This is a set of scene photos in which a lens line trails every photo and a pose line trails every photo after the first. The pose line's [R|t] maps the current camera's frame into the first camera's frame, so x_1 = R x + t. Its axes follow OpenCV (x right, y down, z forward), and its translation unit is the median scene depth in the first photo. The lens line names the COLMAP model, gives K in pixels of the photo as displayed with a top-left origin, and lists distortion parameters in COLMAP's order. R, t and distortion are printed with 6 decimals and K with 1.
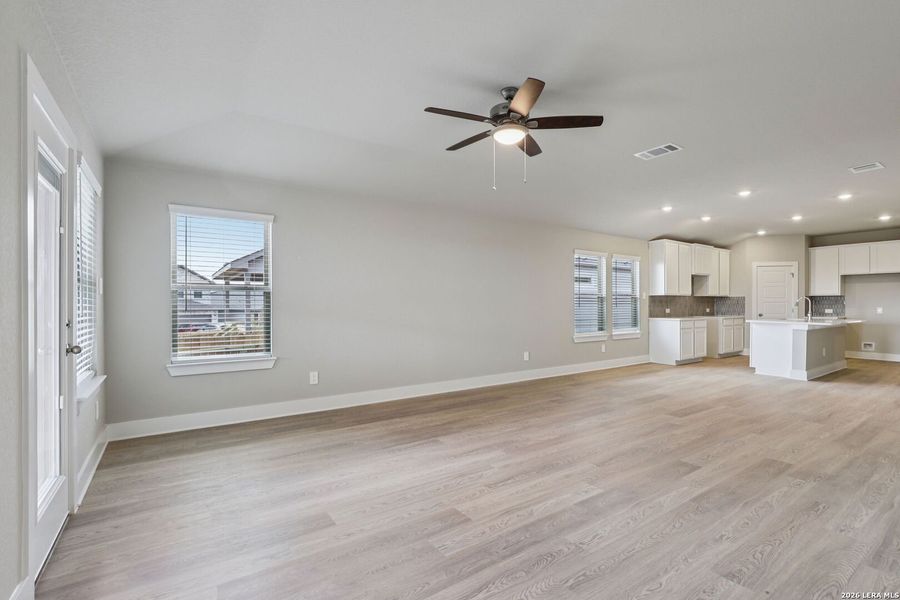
lens RADIAL K [[413.3, 0, 457.0], [0, 413.3, 302.8], [0, 0, 1]] dist [-0.016084, 0.007419]
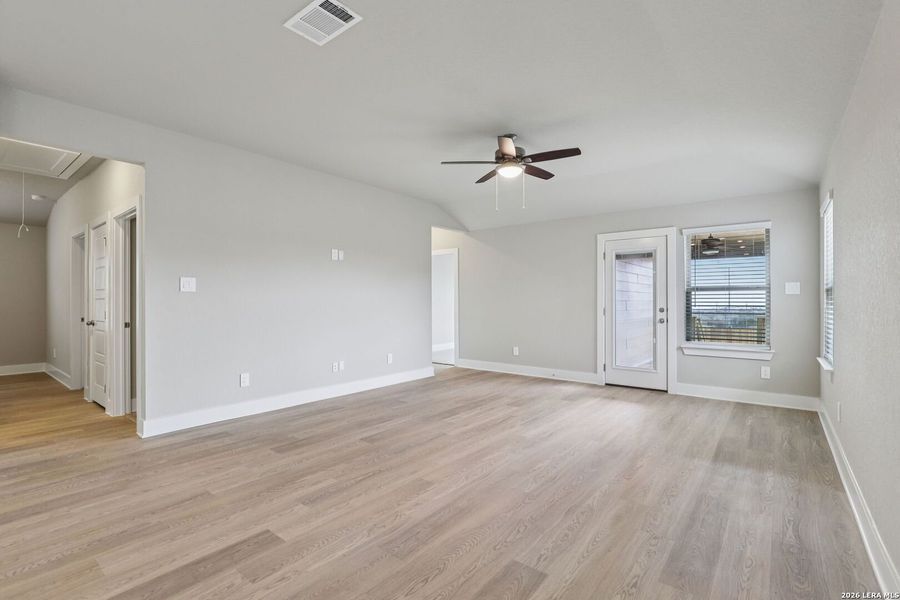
lens RADIAL K [[413.3, 0, 457.0], [0, 413.3, 302.8], [0, 0, 1]] dist [-0.016084, 0.007419]
pose [[-0.956749, 0.001123, -0.290912, 0.560402], [0.001140, 0.999999, 0.000112, 0.005271], [0.290912, -0.000225, -0.956750, 1.854857]]
